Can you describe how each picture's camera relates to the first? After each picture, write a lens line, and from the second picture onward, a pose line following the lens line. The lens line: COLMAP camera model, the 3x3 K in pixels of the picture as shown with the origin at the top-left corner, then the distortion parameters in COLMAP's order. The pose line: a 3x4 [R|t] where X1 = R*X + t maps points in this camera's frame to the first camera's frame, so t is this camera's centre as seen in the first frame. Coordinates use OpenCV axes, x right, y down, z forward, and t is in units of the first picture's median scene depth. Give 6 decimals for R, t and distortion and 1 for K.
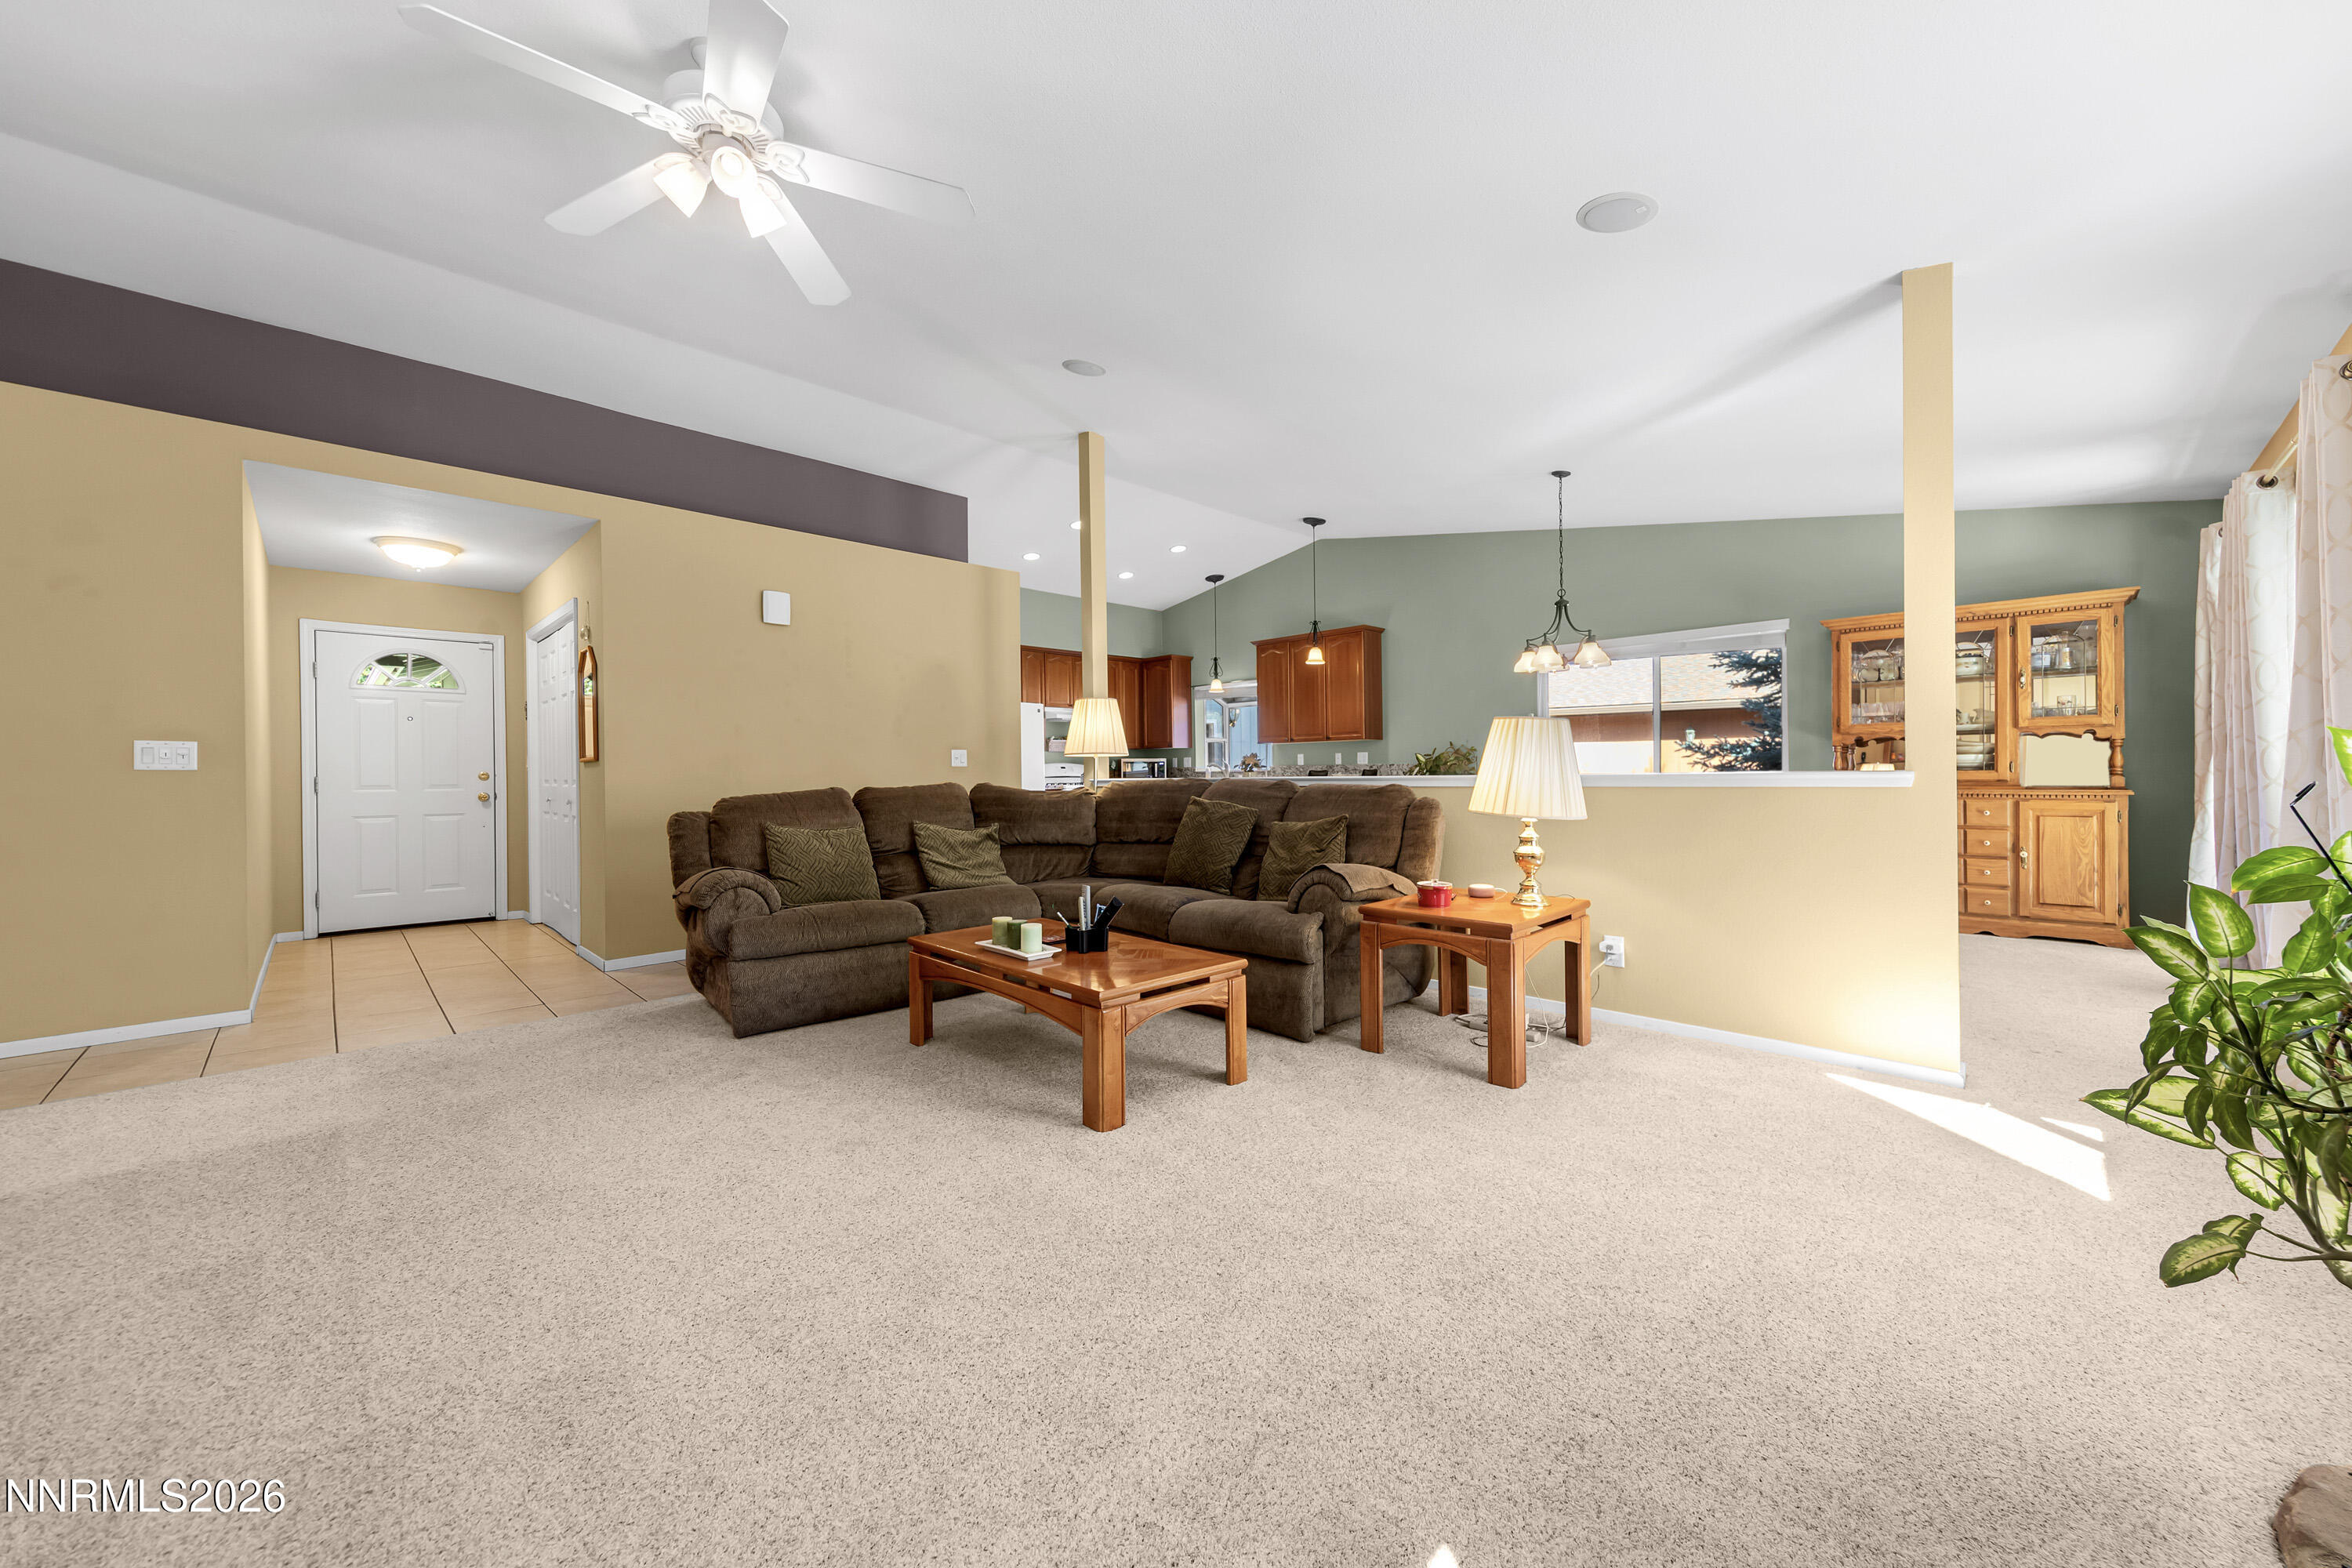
lens RADIAL K [[858.4, 0, 1197.0], [0, 858.4, 779.1], [0, 0, 1]] dist [0.001592, -0.000295]
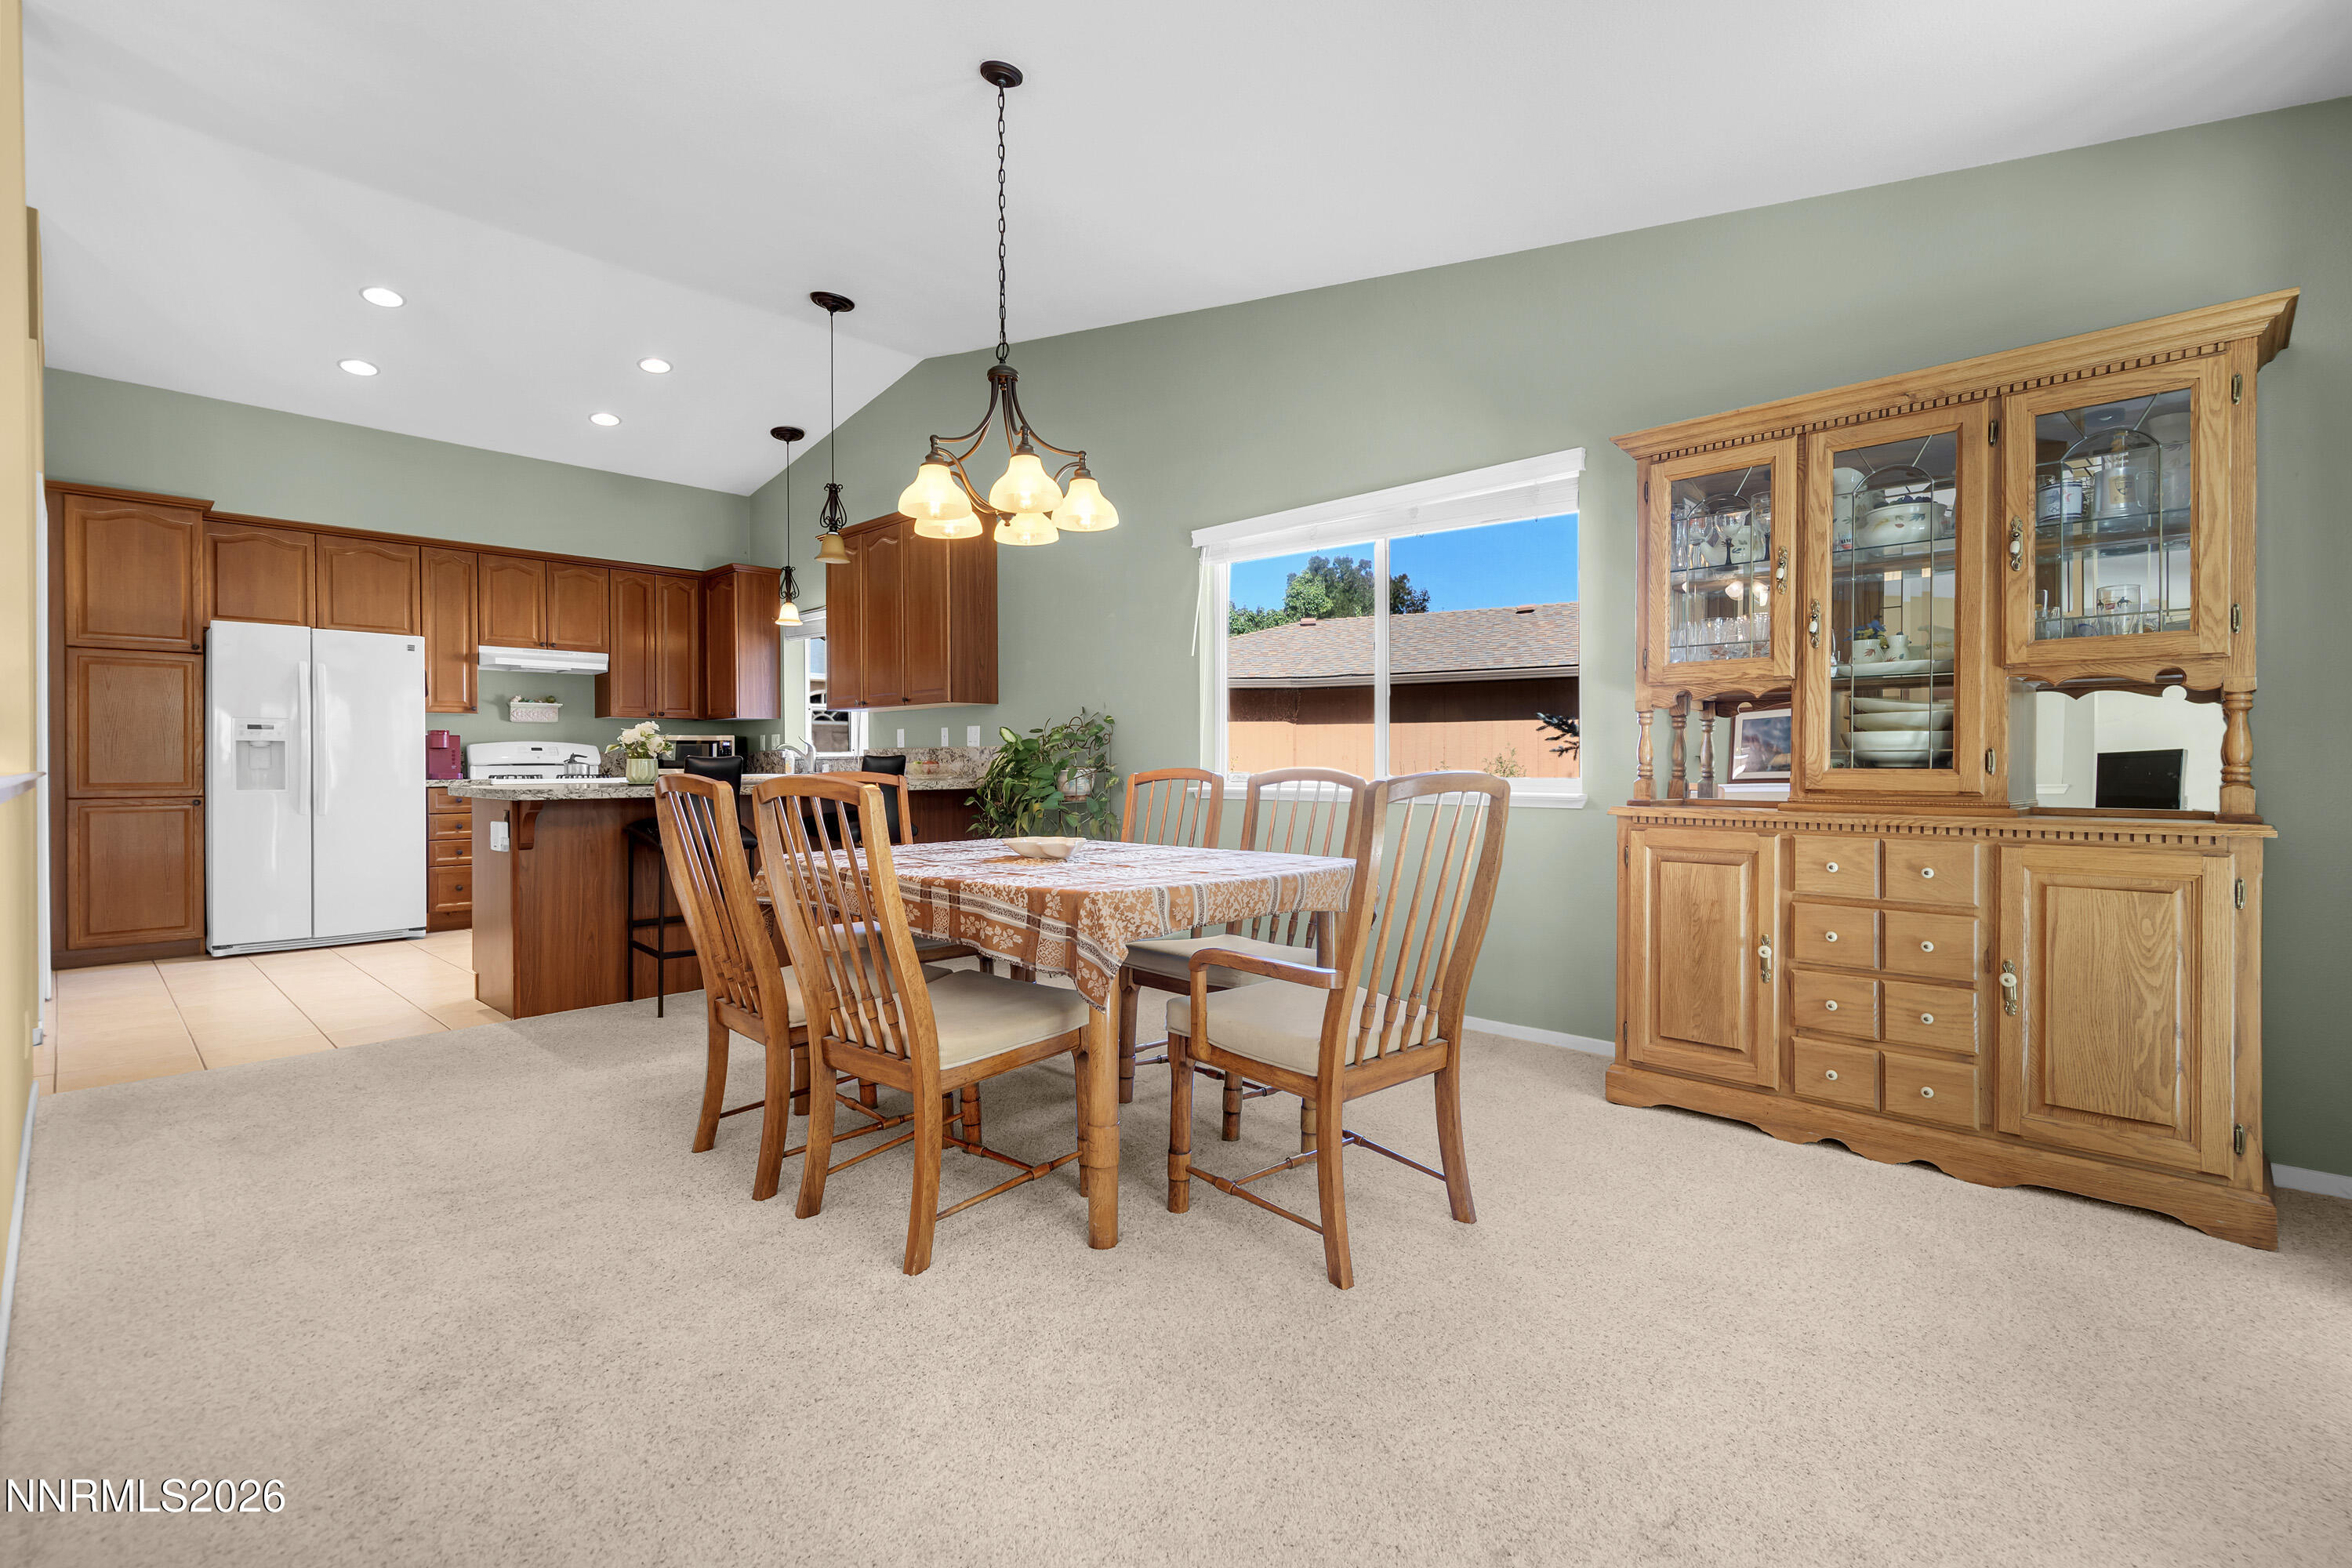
lens RADIAL K [[1044.2, 0, 1201.2], [0, 1044.2, 767.9], [0, 0, 1]] dist [0.009453, -0.003289]
pose [[0.999445, 0.008895, 0.032097, 0.495036], [-0.008887, 0.999960, -0.000388, -0.006637], [-0.032100, 0.000103, 0.999485, 0.455284]]
